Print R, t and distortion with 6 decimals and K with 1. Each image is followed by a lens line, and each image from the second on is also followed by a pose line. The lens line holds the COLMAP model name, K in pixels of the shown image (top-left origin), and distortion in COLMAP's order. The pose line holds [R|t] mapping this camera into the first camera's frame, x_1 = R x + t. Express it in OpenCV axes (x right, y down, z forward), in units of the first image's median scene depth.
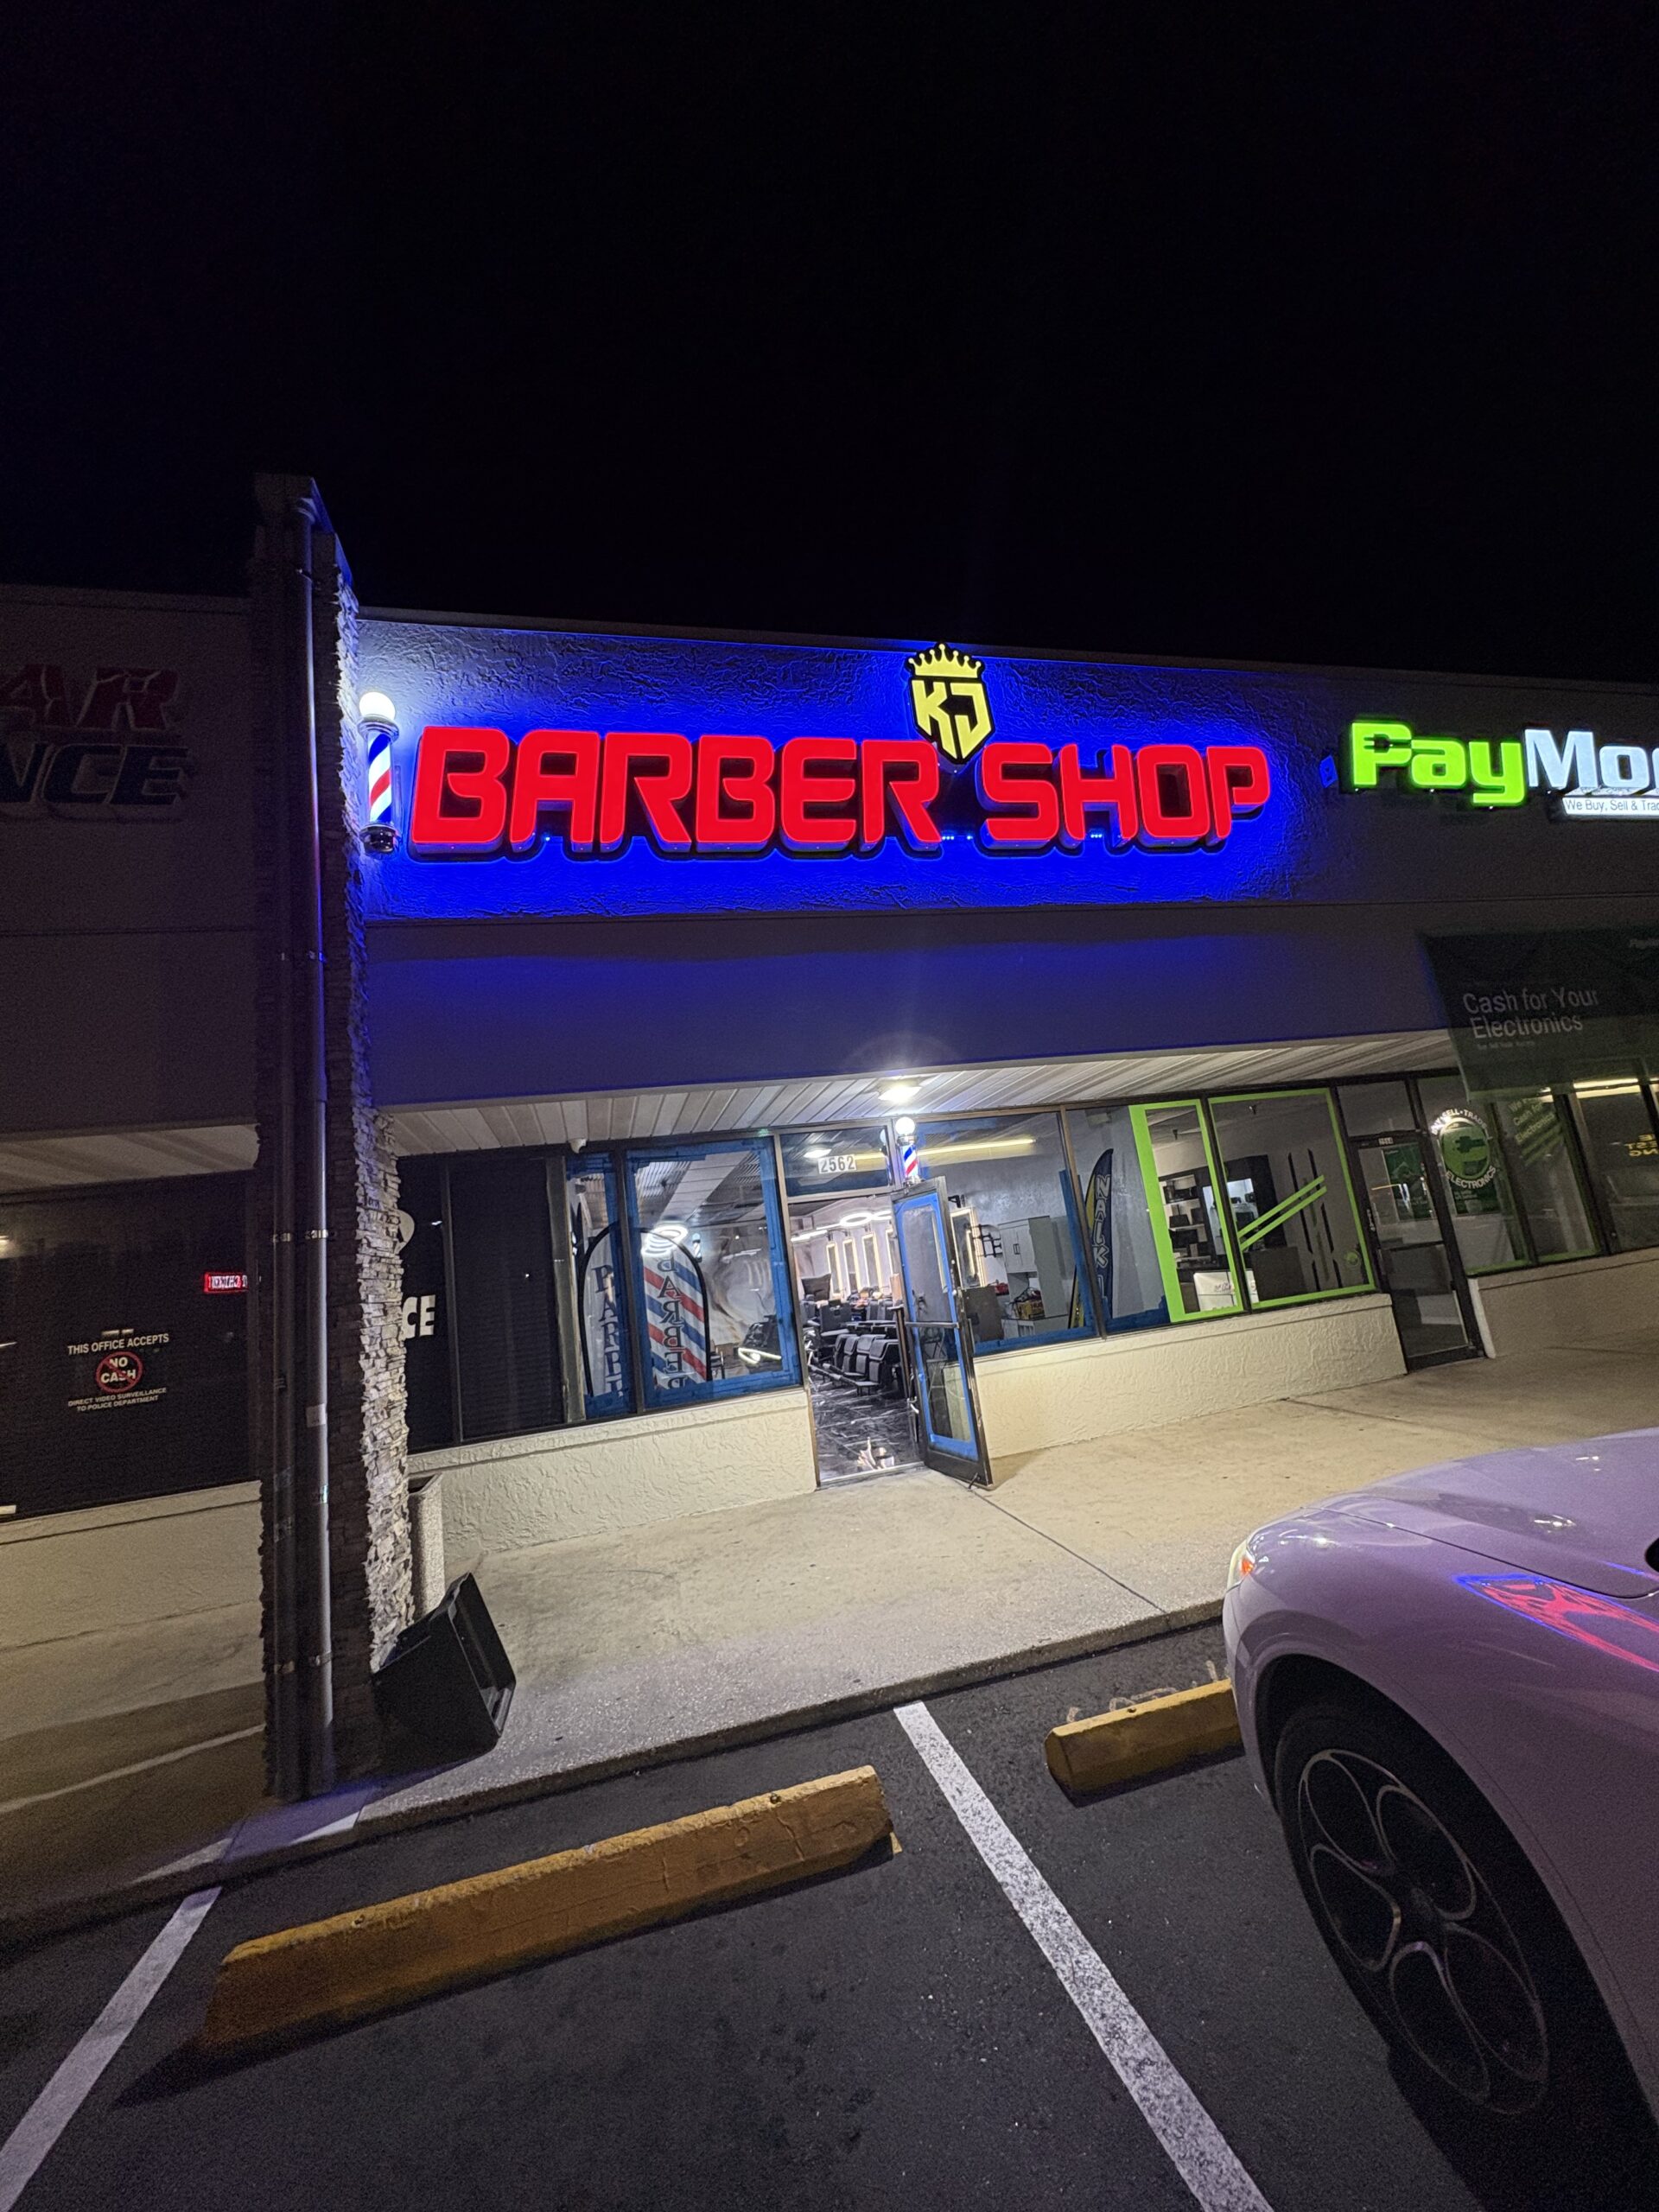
lens RADIAL K [[896.1, 0, 832.8], [0, 896.1, 1107.3], [0, 0, 1]] dist [0.000678, -0.000157]
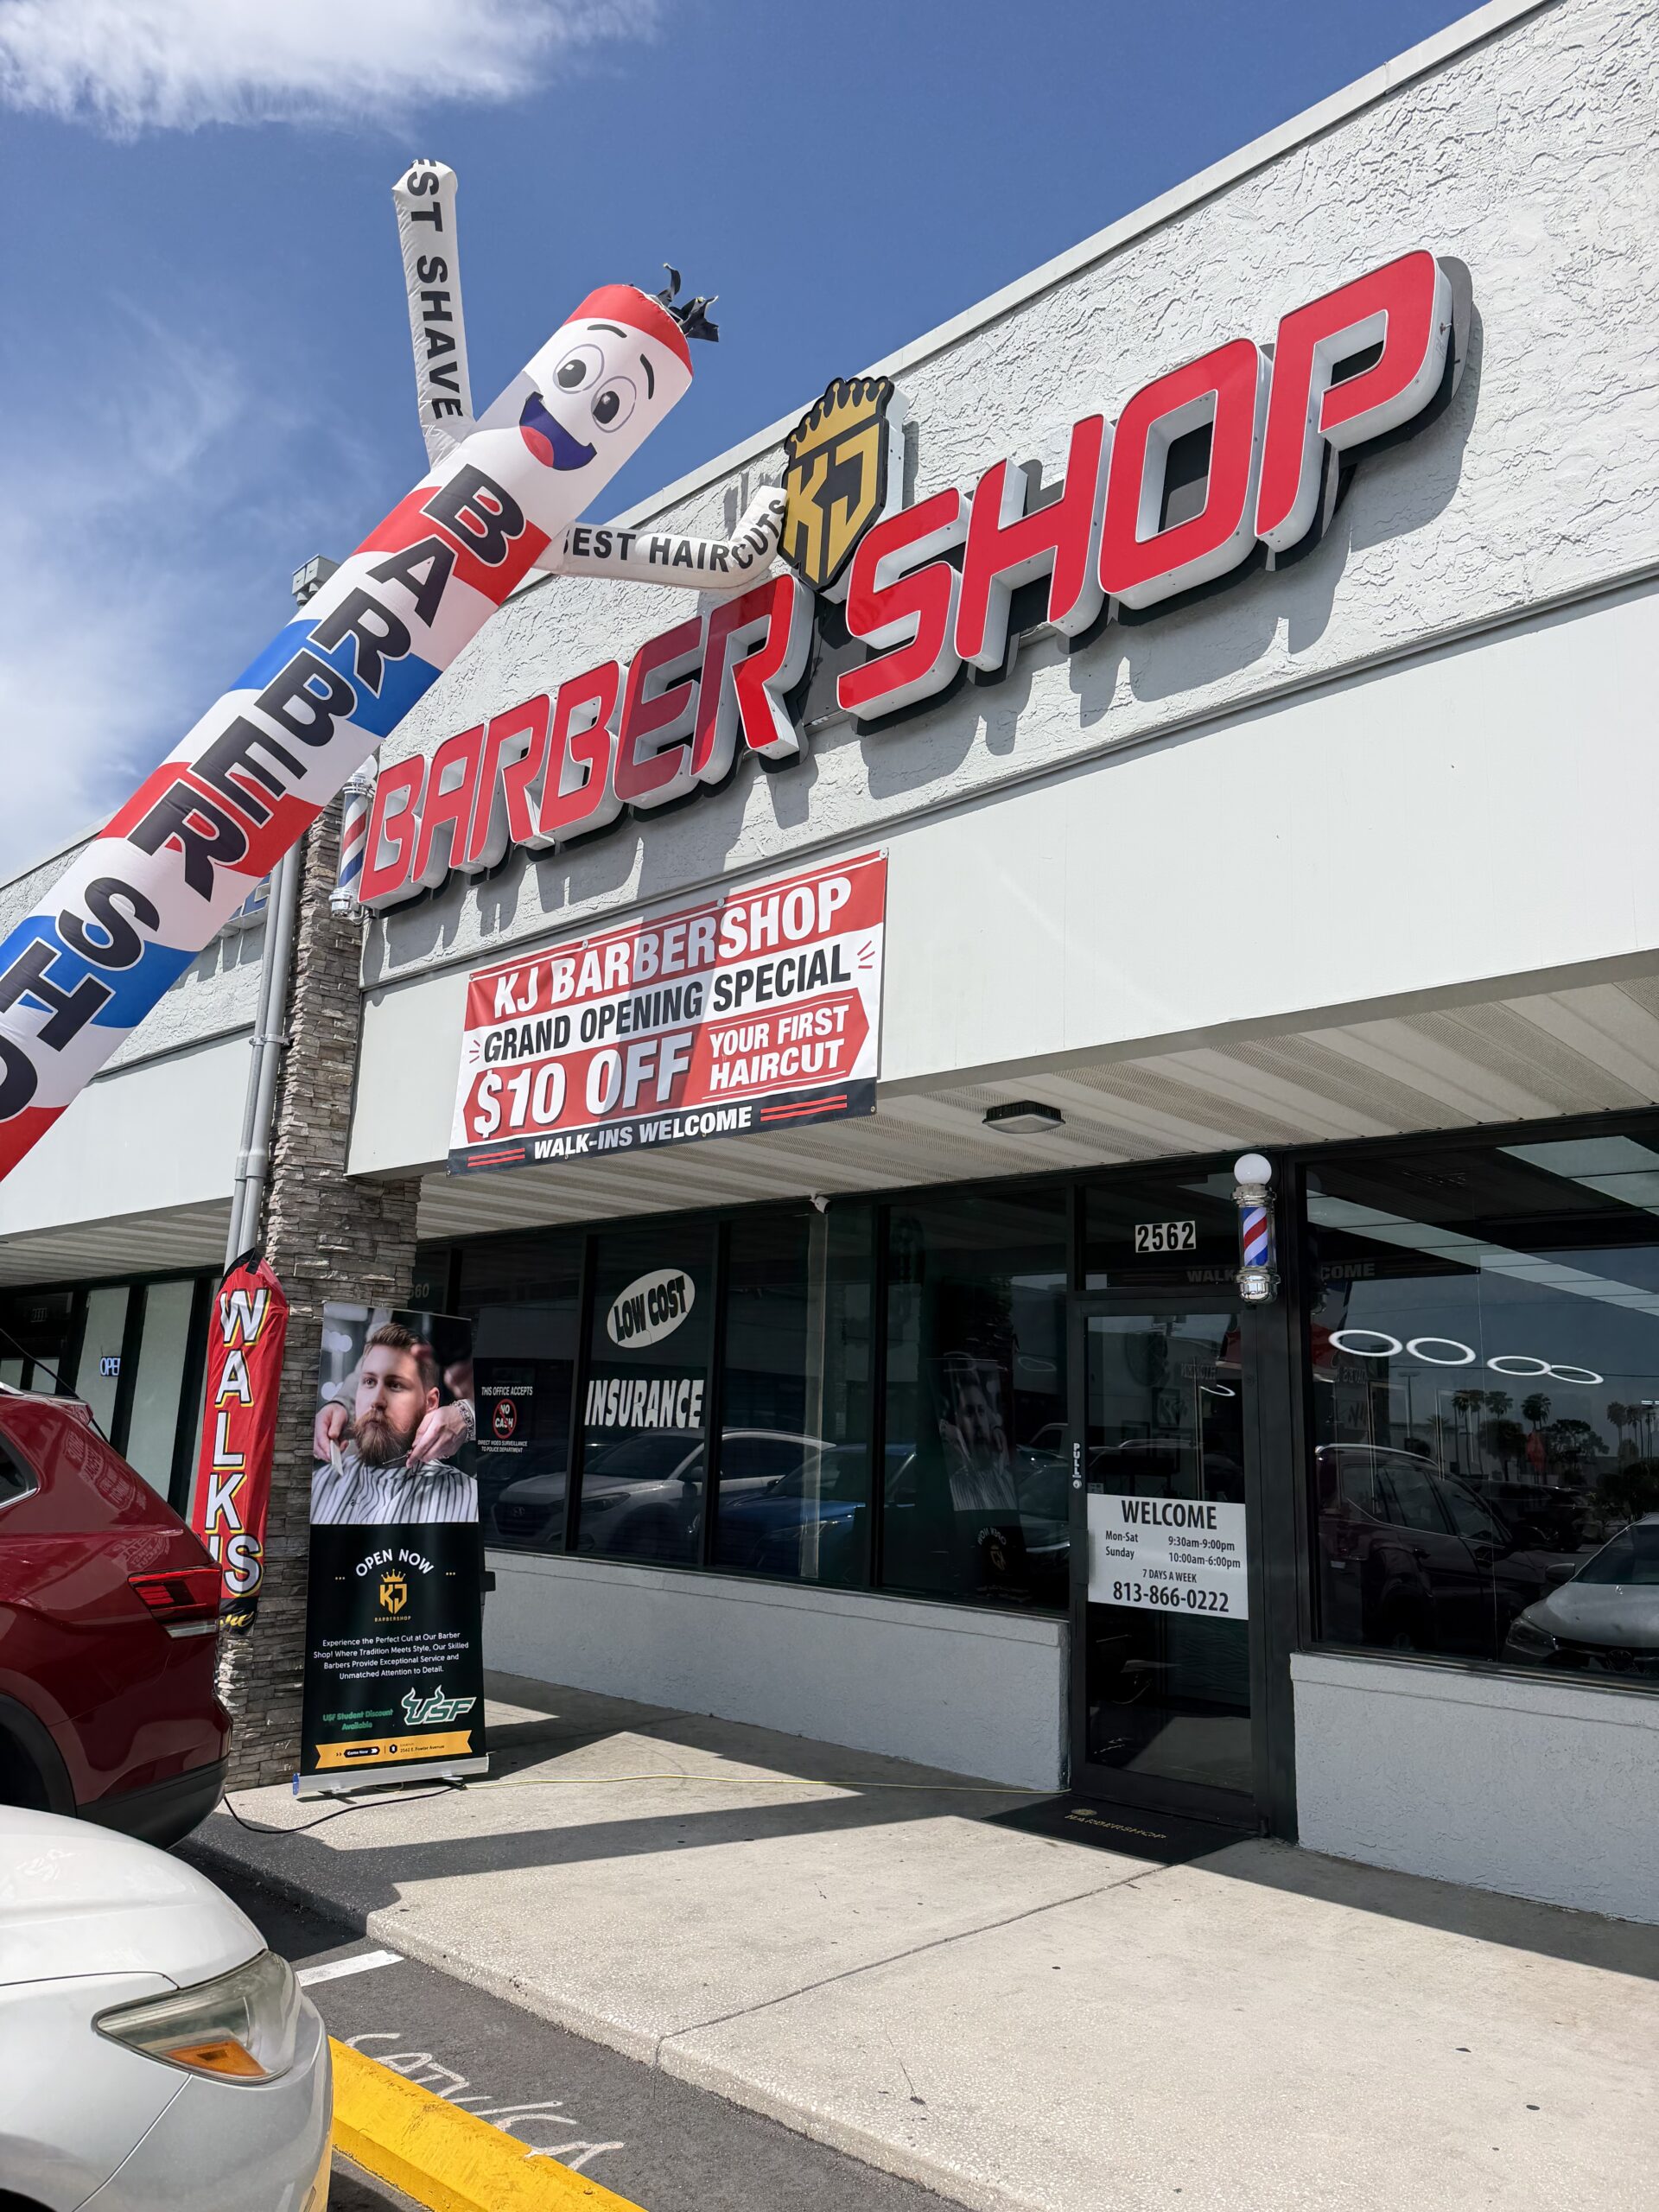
lens RADIAL K [[1508.8, 0, 784.5], [0, 1508.8, 1139.3], [0, 0, 1]] dist [0.095469, -0.100244]
pose [[0.537426, -0.011922, -0.843227, 0.958323], [0.040404, 0.999116, 0.011626, -0.030470], [0.842343, -0.040318, 0.537432, 0.408626]]
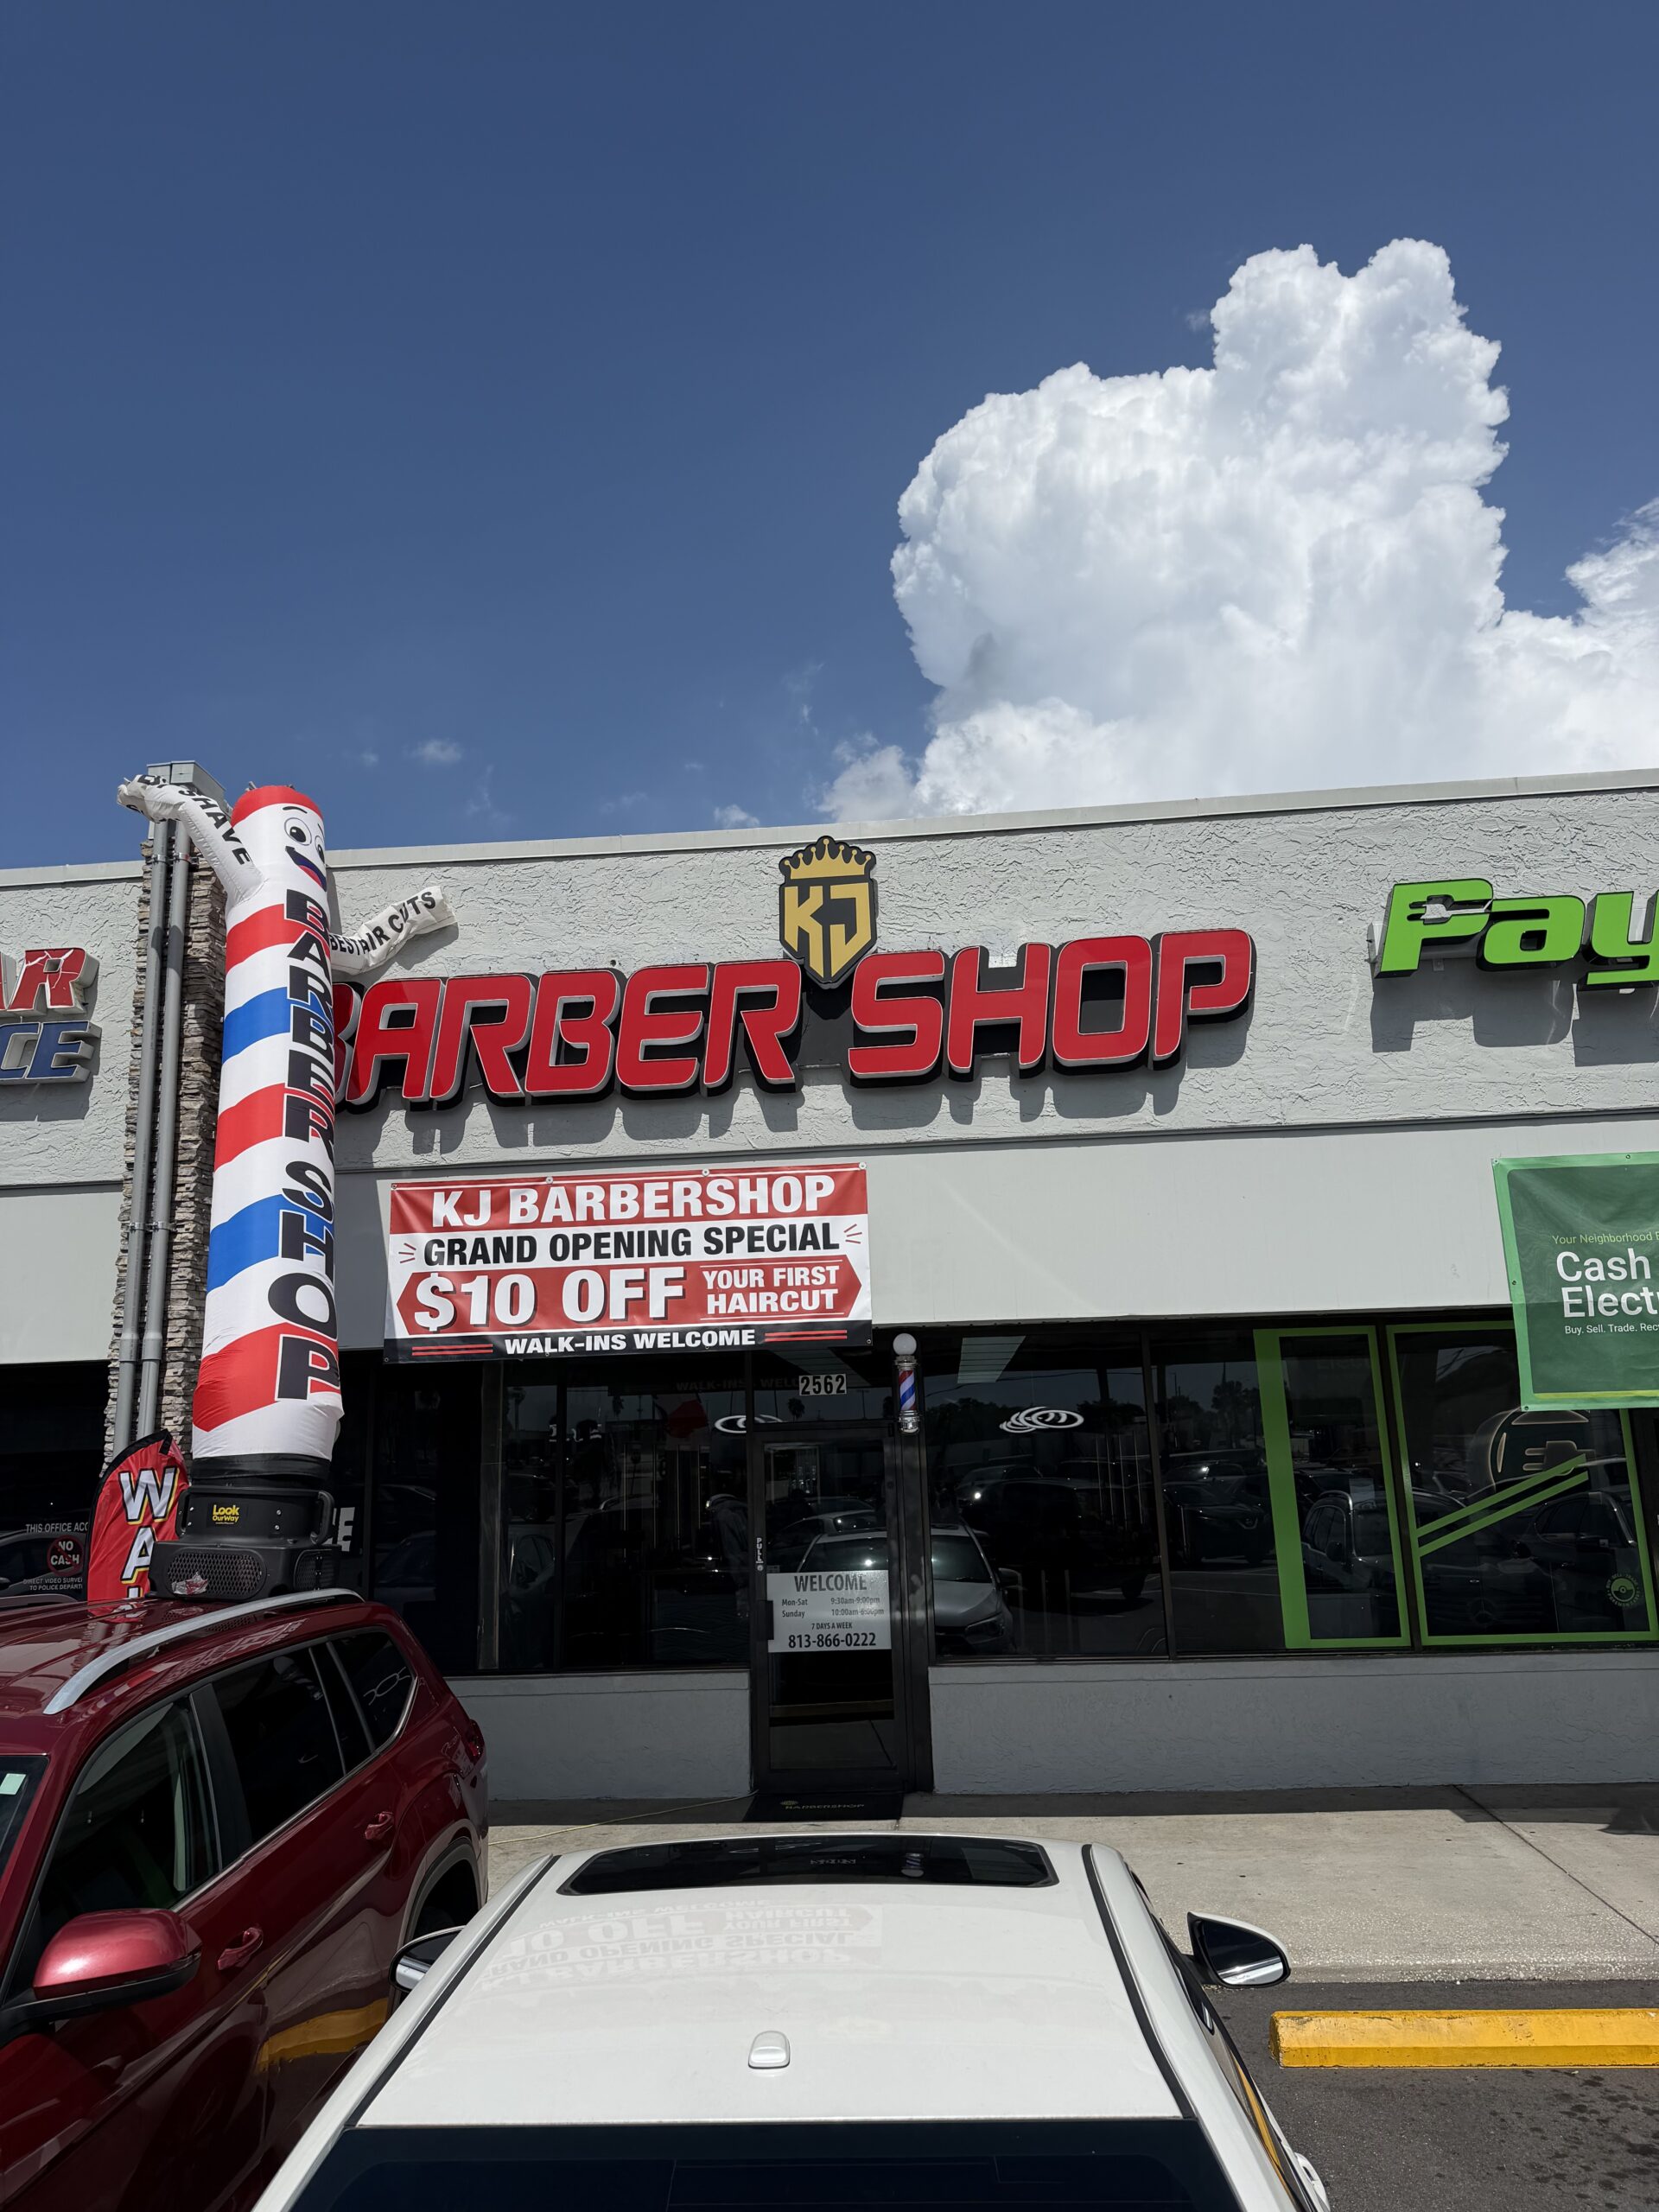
lens RADIAL K [[1558.9, 0, 791.5], [0, 1558.9, 1114.8], [0, 0, 1]] dist [0.045492, -0.003279]
pose [[0.945818, 0.026673, -0.323599, 0.596275], [-0.031007, 0.999485, -0.008242, -0.234820], [0.323212, 0.017829, 0.946158, -0.457614]]
